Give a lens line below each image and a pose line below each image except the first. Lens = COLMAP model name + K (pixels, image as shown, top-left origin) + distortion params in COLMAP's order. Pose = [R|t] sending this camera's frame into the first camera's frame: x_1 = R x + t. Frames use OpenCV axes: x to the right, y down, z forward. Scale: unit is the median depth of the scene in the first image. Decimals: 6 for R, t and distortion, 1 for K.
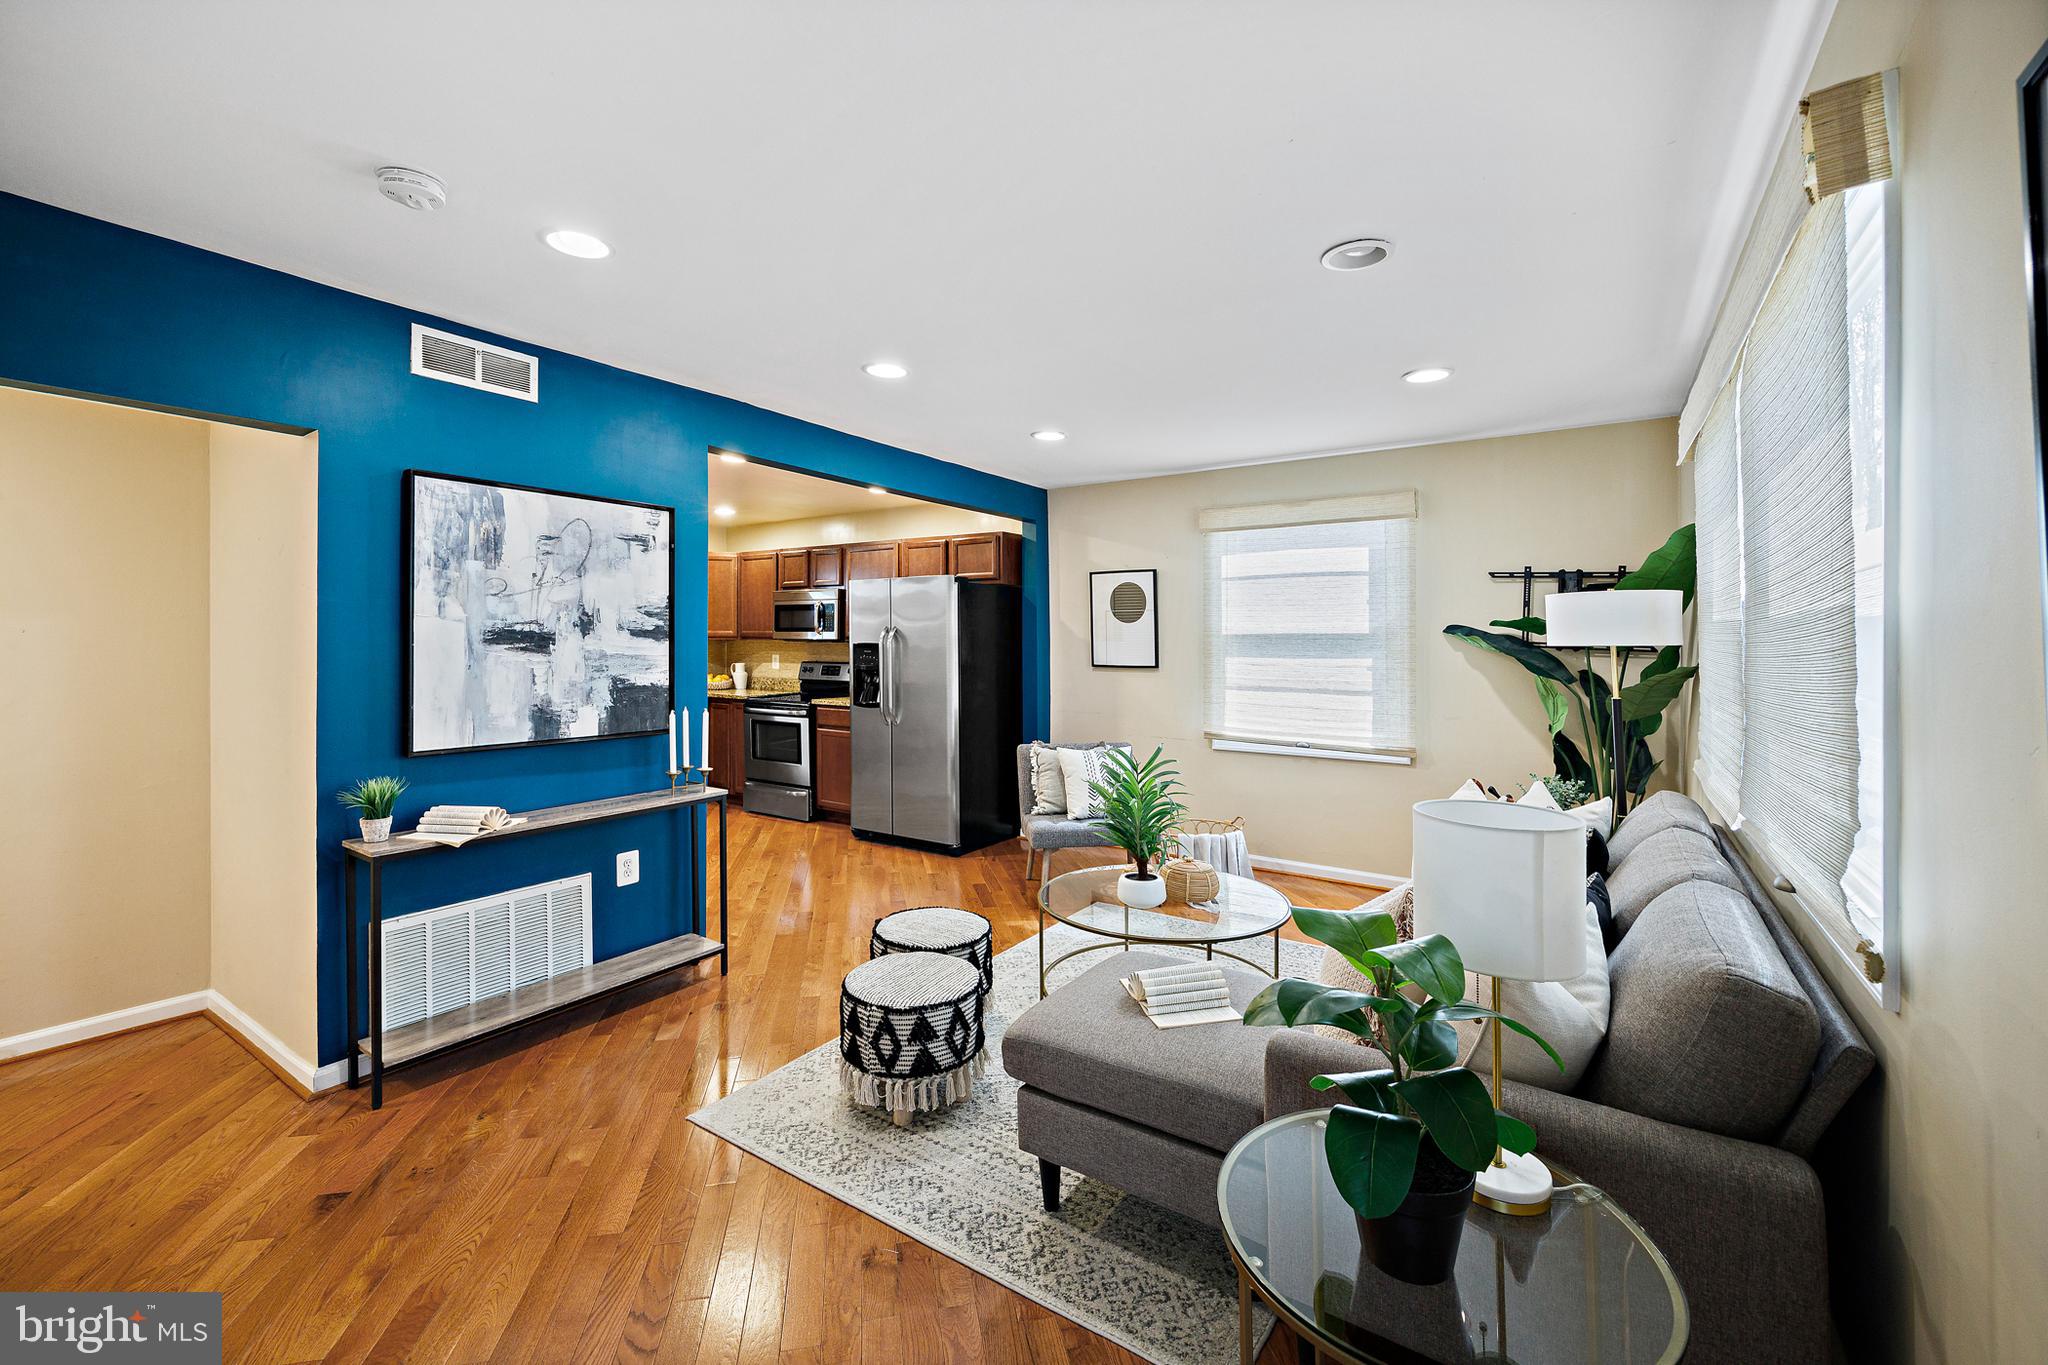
lens RADIAL K [[841.5, 0, 1026.6], [0, 841.5, 651.4], [0, 0, 1]] dist [-0.002169, -0.000044]
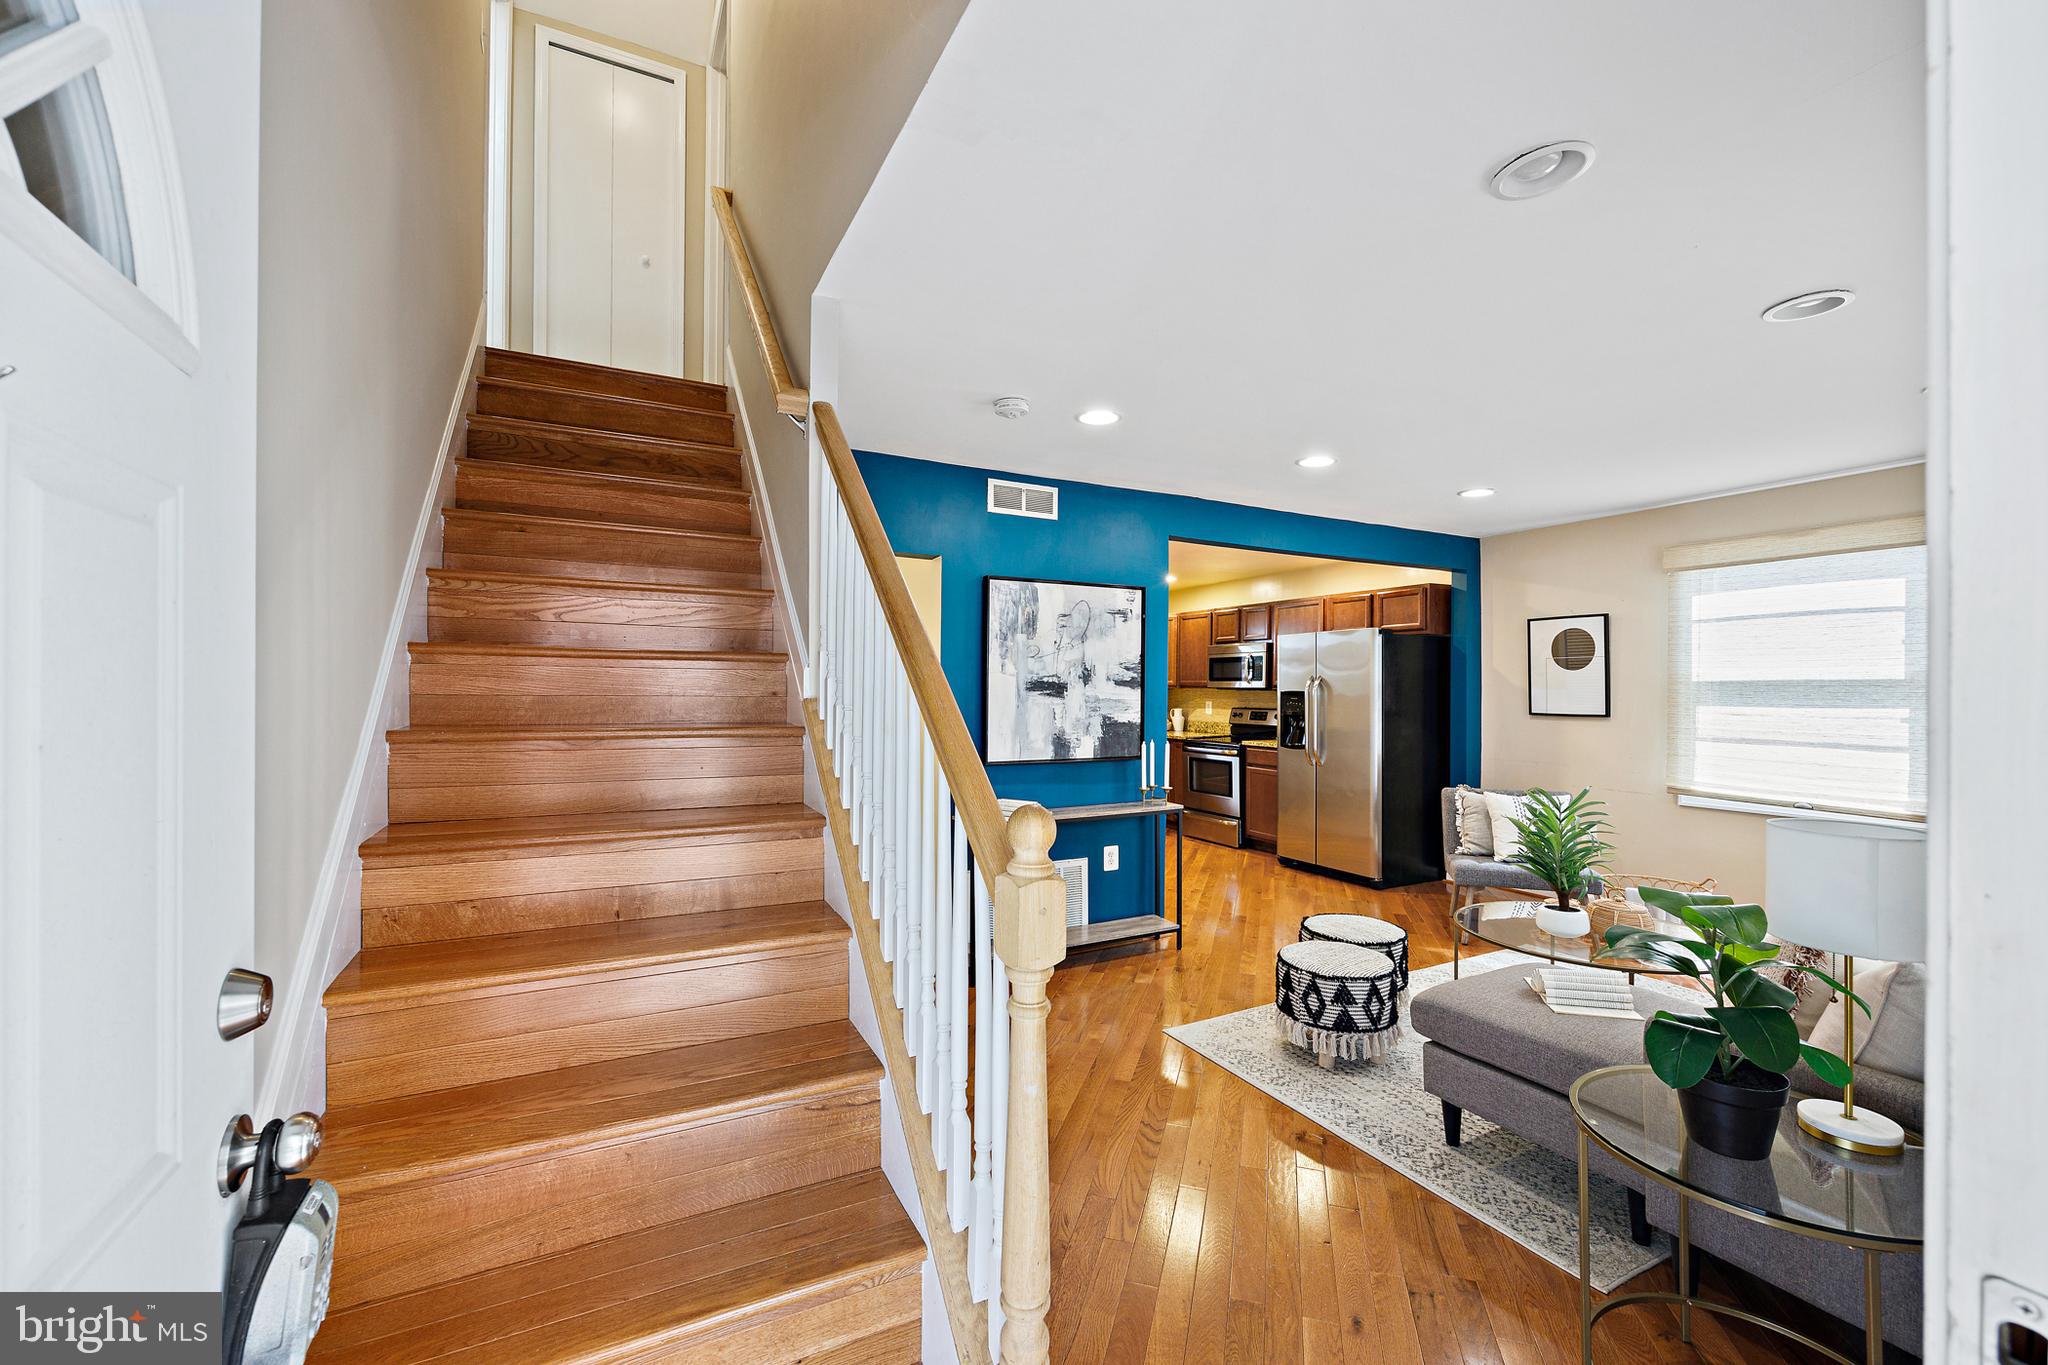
lens RADIAL K [[823.9, 0, 1023.4], [0, 823.9, 708.4], [0, 0, 1]] dist [-0.000898, 0.000047]
pose [[0.879151, 0.009968, -0.476439, 0.027034], [-0.005374, 0.999925, 0.011003, 0.004882], [0.476513, -0.007113, 0.879139, -0.219401]]
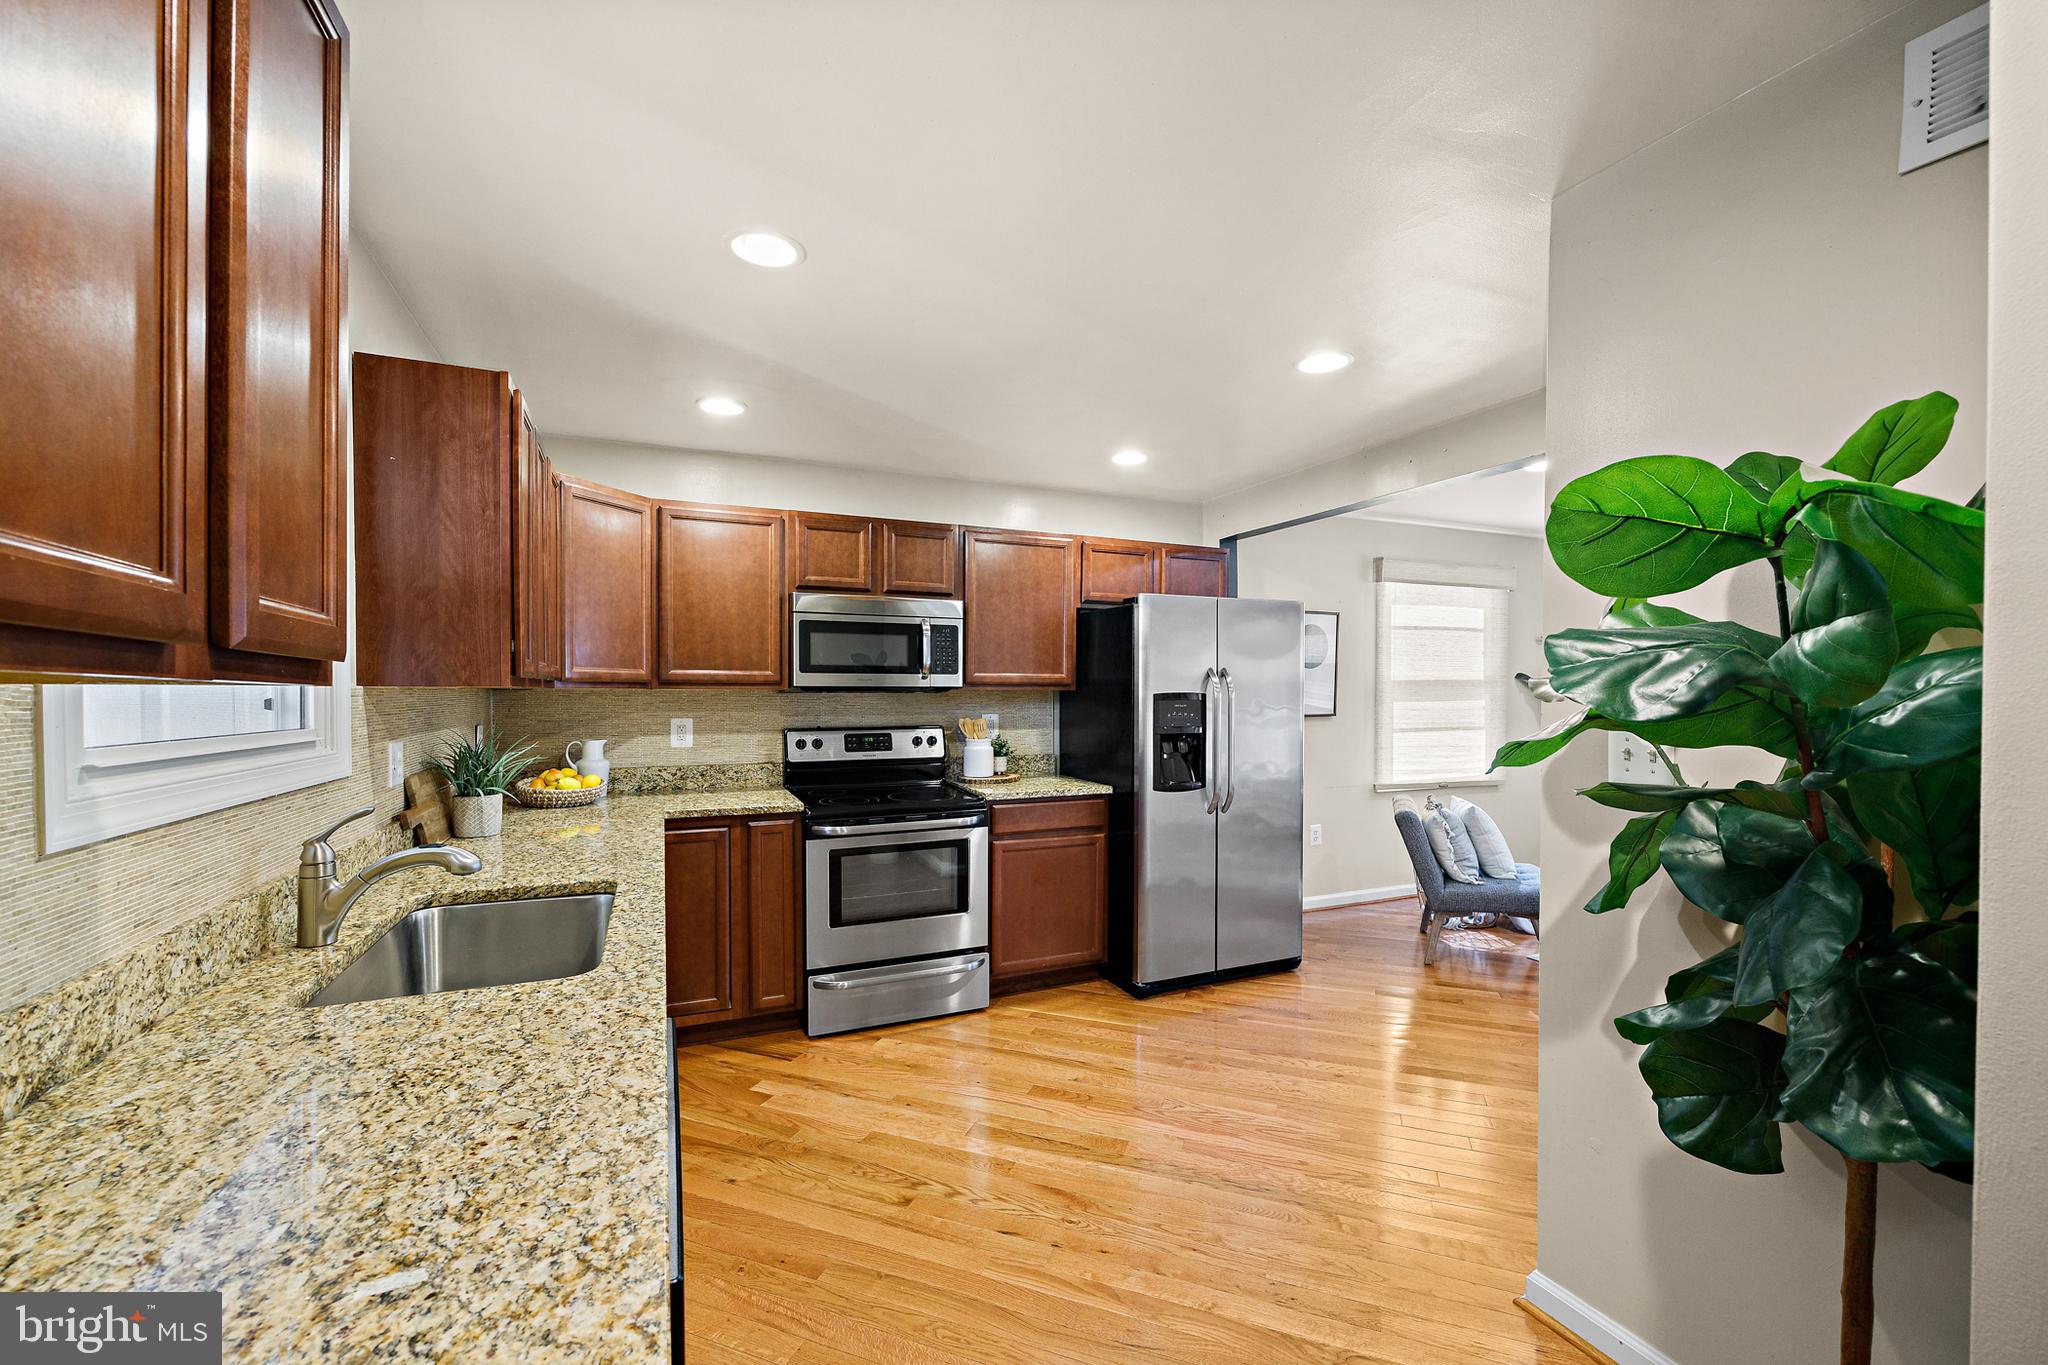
lens RADIAL K [[839.4, 0, 1024.0], [0, 839.4, 682.5], [0, 0, 1]] dist [-0.000118, 0.000022]
pose [[0.528268, 0.001067, 0.849077, -1.353835], [0.015525, 0.999820, -0.010915, -0.019306], [-0.848936, 0.018948, 0.528157, 1.268536]]
